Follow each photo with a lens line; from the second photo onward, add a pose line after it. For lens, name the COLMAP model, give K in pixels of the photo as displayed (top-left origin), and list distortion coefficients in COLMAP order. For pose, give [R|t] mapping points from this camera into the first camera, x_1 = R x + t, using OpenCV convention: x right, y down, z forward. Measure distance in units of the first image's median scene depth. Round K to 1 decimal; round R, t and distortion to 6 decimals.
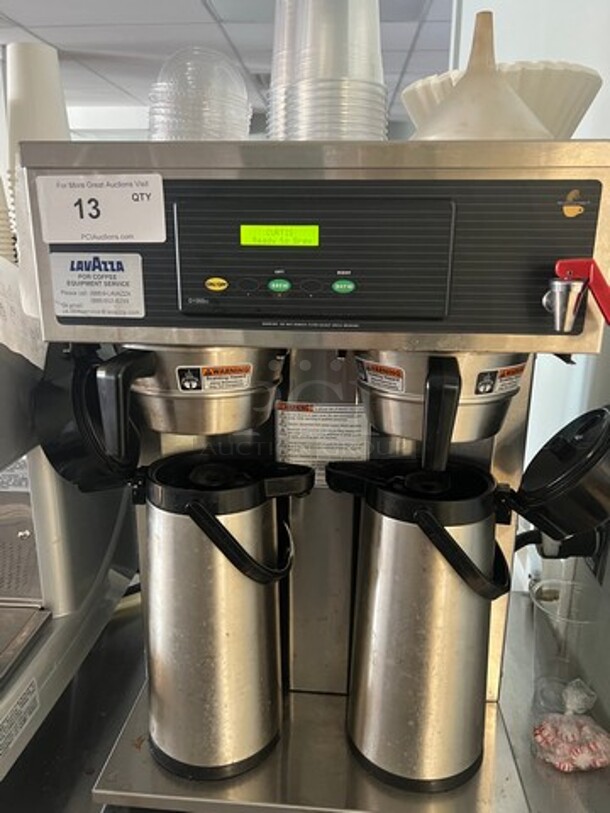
lens RADIAL K [[622.7, 0, 305.0], [0, 622.7, 406.5], [0, 0, 1]] dist [0.059101, -0.086339]
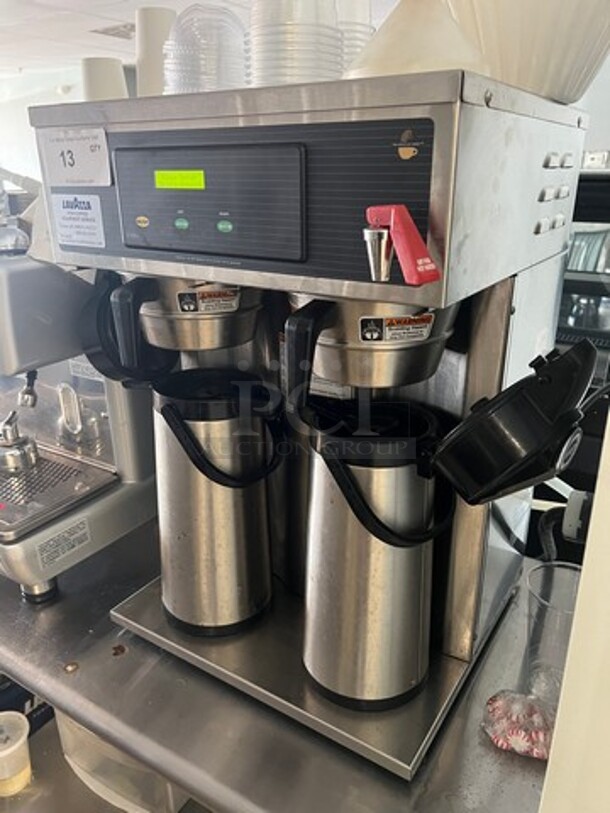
lens RADIAL K [[618.2, 0, 305.0], [0, 618.2, 406.5], [0, 0, 1]] dist [0.007340, 0.004284]
pose [[0.884546, 0.156216, -0.439517, 0.698314], [-0.111160, 0.985702, 0.126631, -0.032163], [0.453014, -0.063154, 0.889264, 0.069134]]
